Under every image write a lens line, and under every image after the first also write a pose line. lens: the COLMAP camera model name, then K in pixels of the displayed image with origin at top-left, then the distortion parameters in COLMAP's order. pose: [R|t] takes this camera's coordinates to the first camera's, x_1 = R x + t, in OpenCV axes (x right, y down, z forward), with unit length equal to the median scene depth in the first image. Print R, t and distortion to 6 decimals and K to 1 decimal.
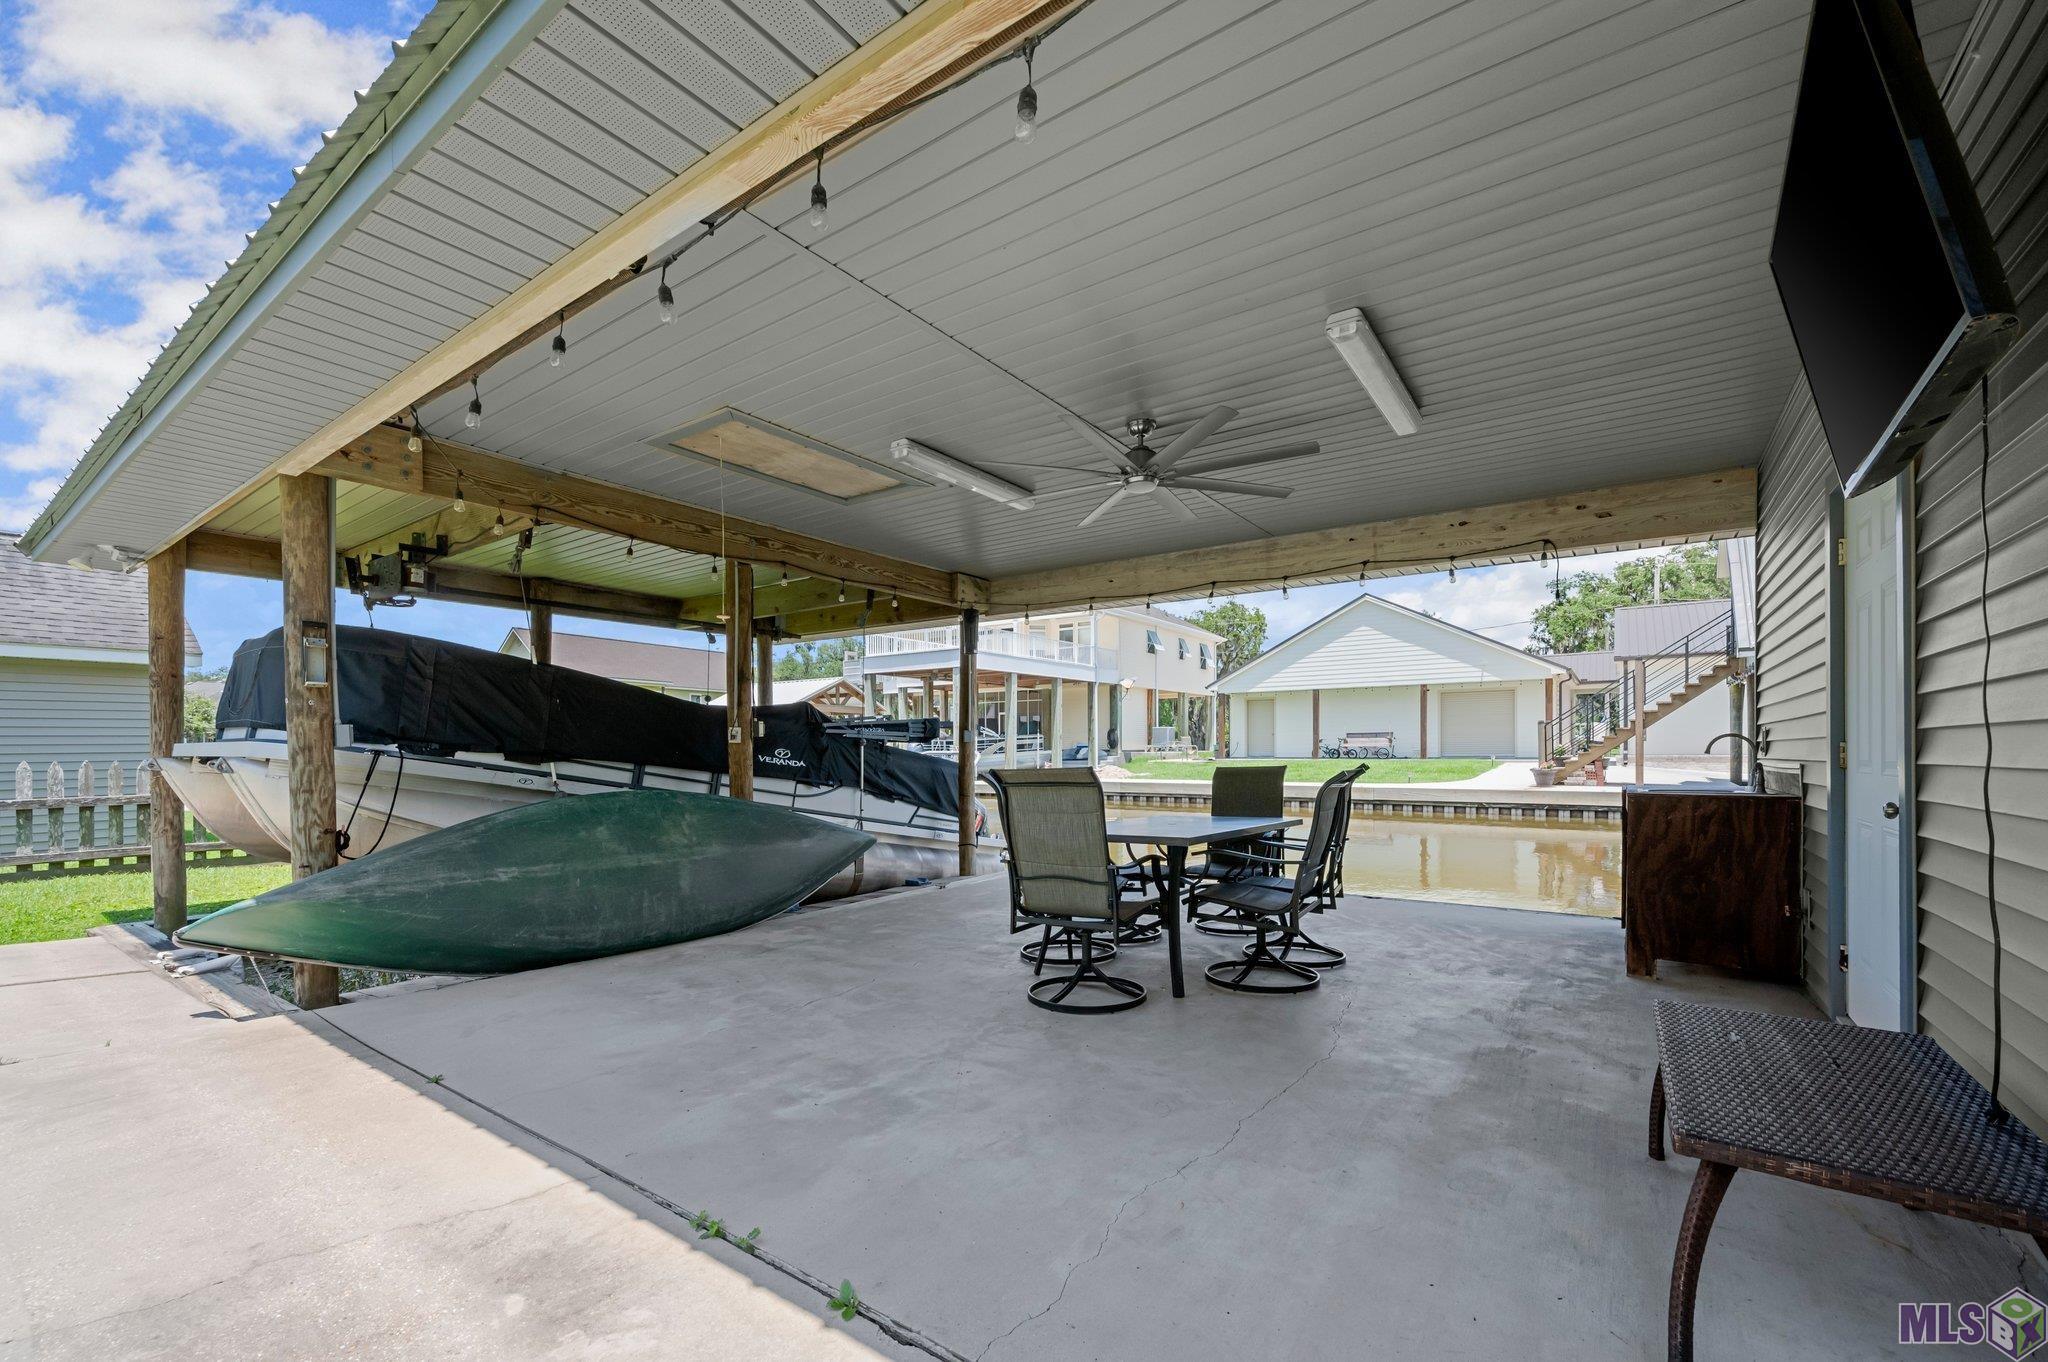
lens RADIAL K [[845.1, 0, 1053.7], [0, 845.1, 751.4], [0, 0, 1]] dist [-0.000411, -0.000077]
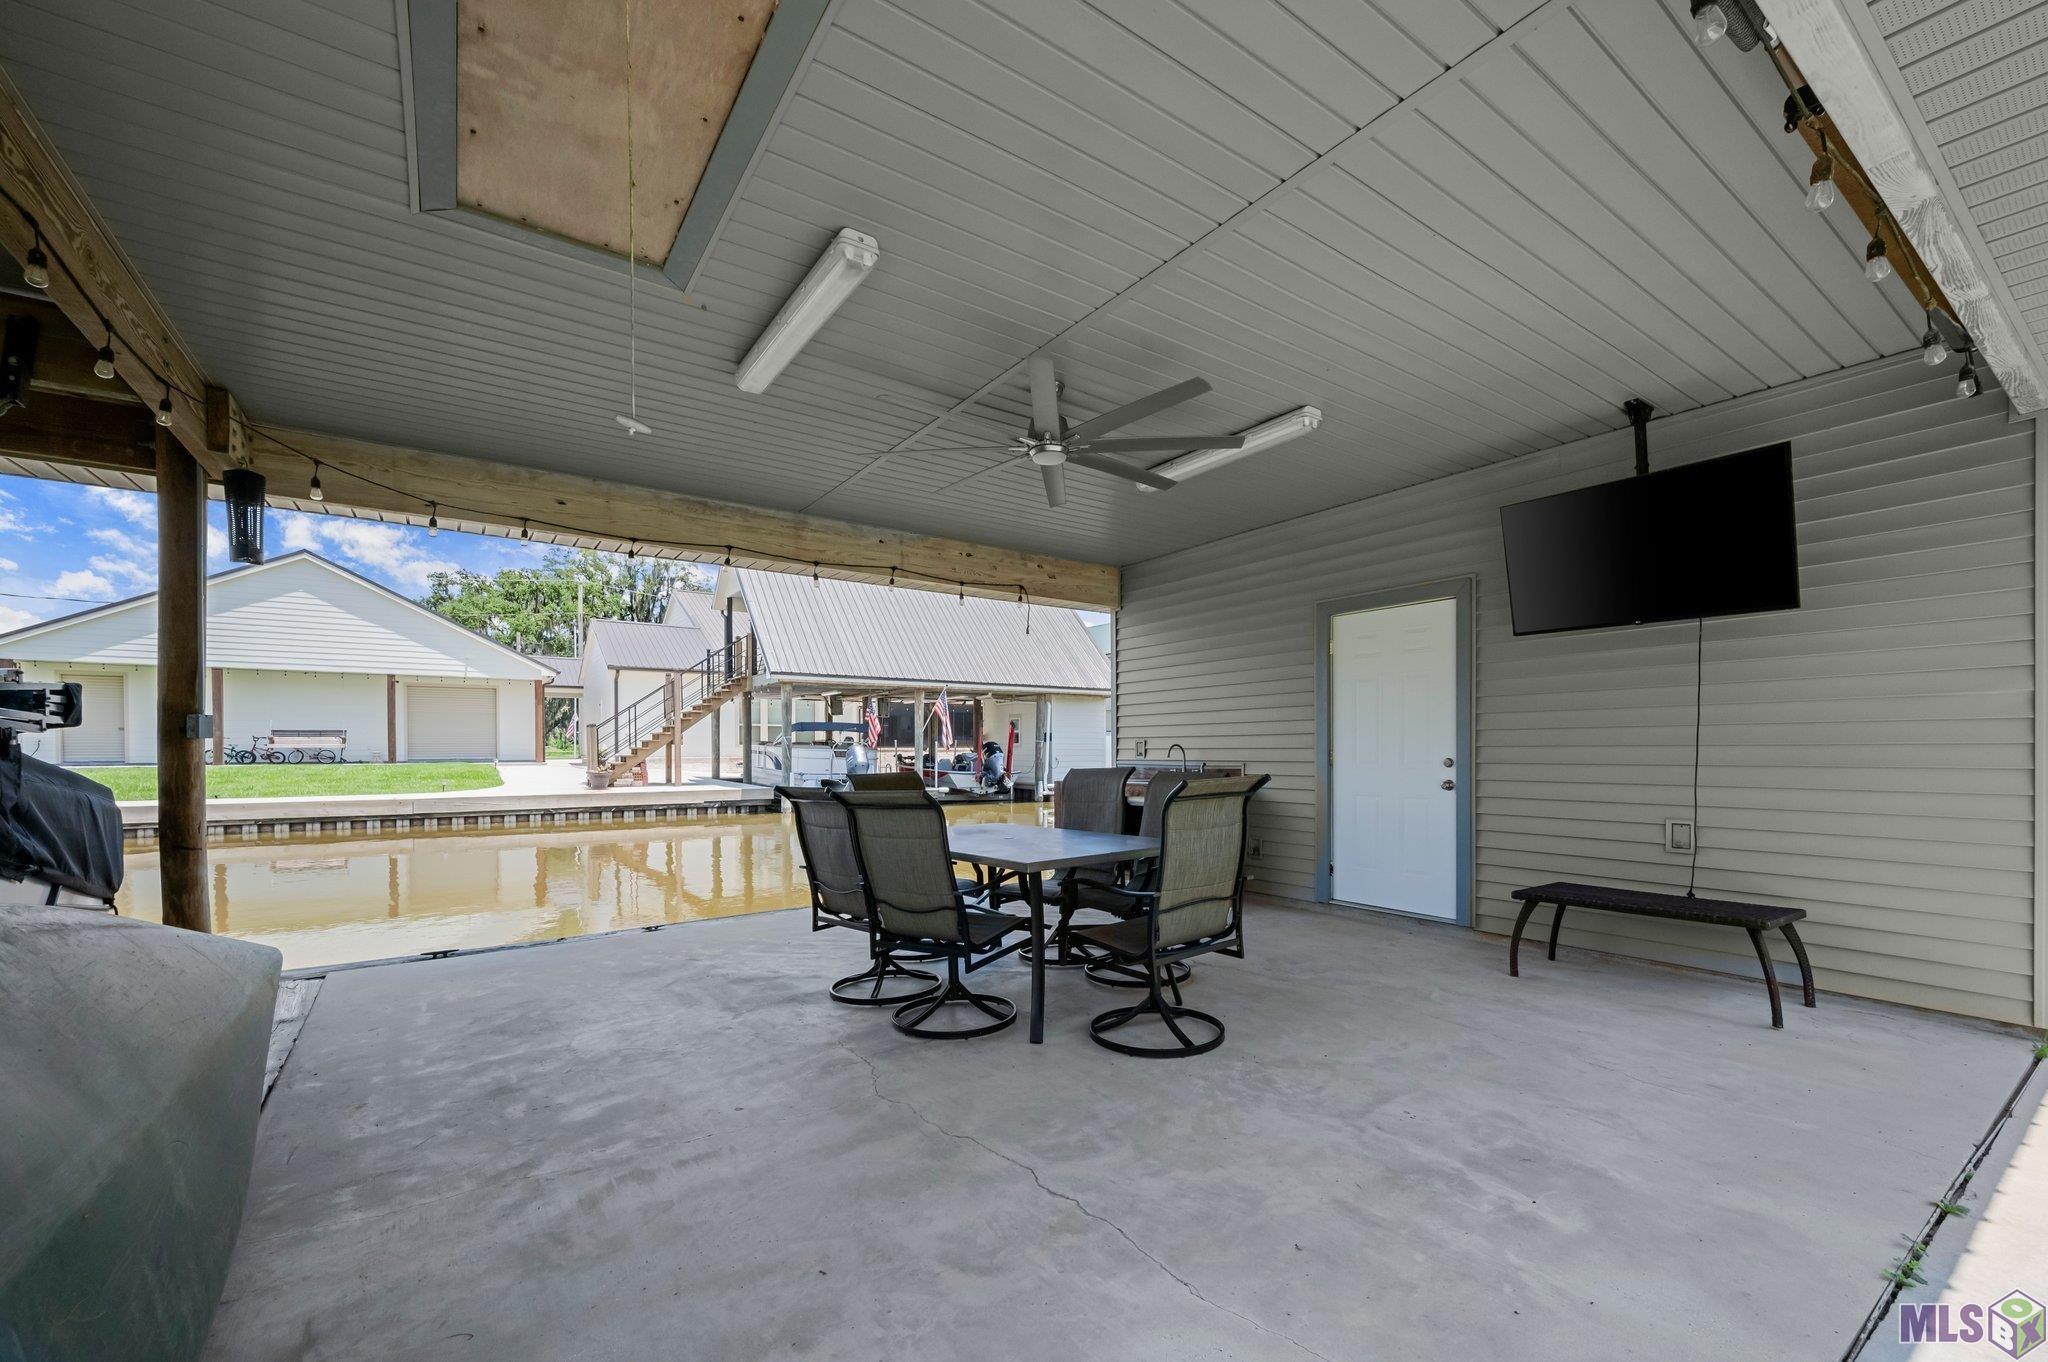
lens RADIAL K [[845.1, 0, 1017.2], [0, 845.1, 744.9], [0, 0, 1]] dist [-0.000411, -0.000077]
pose [[0.344930, 0.009871, 0.938576, -0.286275], [-0.000087, 0.999945, -0.010485, -0.001254], [-0.938628, 0.003535, 0.344912, 0.281284]]
